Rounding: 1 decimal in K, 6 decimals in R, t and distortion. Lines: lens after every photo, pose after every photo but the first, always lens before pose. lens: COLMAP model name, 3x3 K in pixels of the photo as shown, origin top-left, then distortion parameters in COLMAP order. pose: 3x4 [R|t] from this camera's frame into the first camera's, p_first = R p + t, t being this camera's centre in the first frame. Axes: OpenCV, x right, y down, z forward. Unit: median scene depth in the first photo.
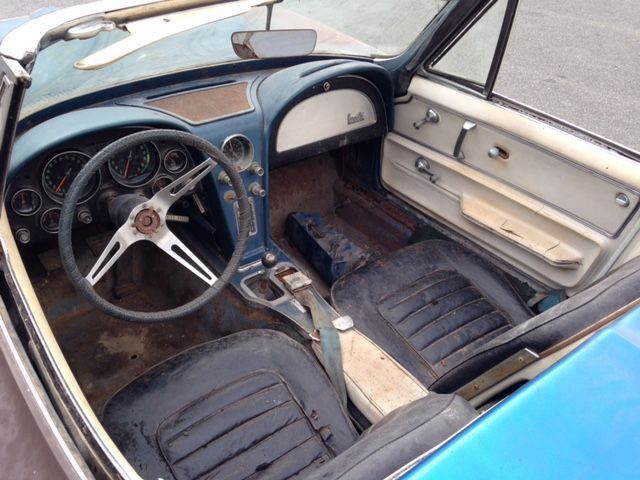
lens RADIAL K [[575.3, 0, 320.0], [0, 575.3, 240.0], [0, 0, 1]] dist [0.177235, -0.259647]
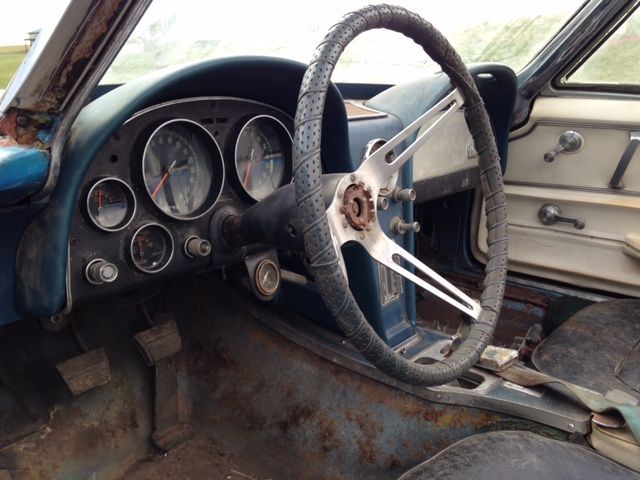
lens RADIAL K [[575.3, 0, 320.0], [0, 575.3, 240.0], [0, 0, 1]] dist [0.177235, -0.259647]
pose [[0.974027, -0.076254, 0.213204, -0.327014], [0.141955, 0.939215, -0.312607, 0.117392], [-0.176407, 0.334754, 0.925646, 0.377682]]
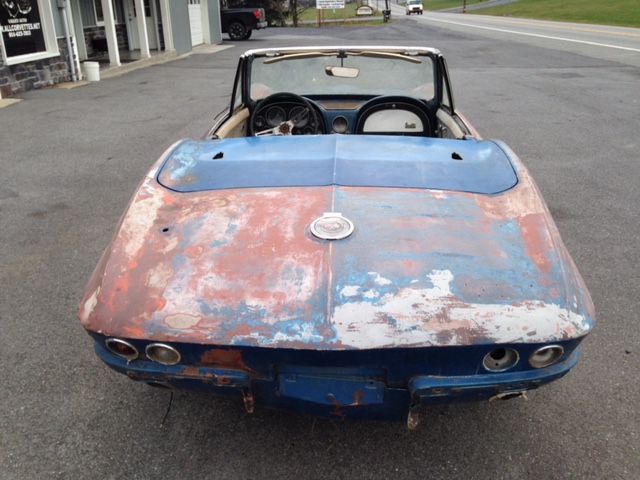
lens RADIAL K [[575.3, 0, 320.0], [0, 575.3, 240.0], [0, 0, 1]] dist [0.177235, -0.259647]
pose [[0.771318, 0.221471, -0.596673, 1.179569], [-0.350370, 0.930413, -0.107576, 0.517405], [0.531328, 0.292032, 0.795241, -0.706050]]
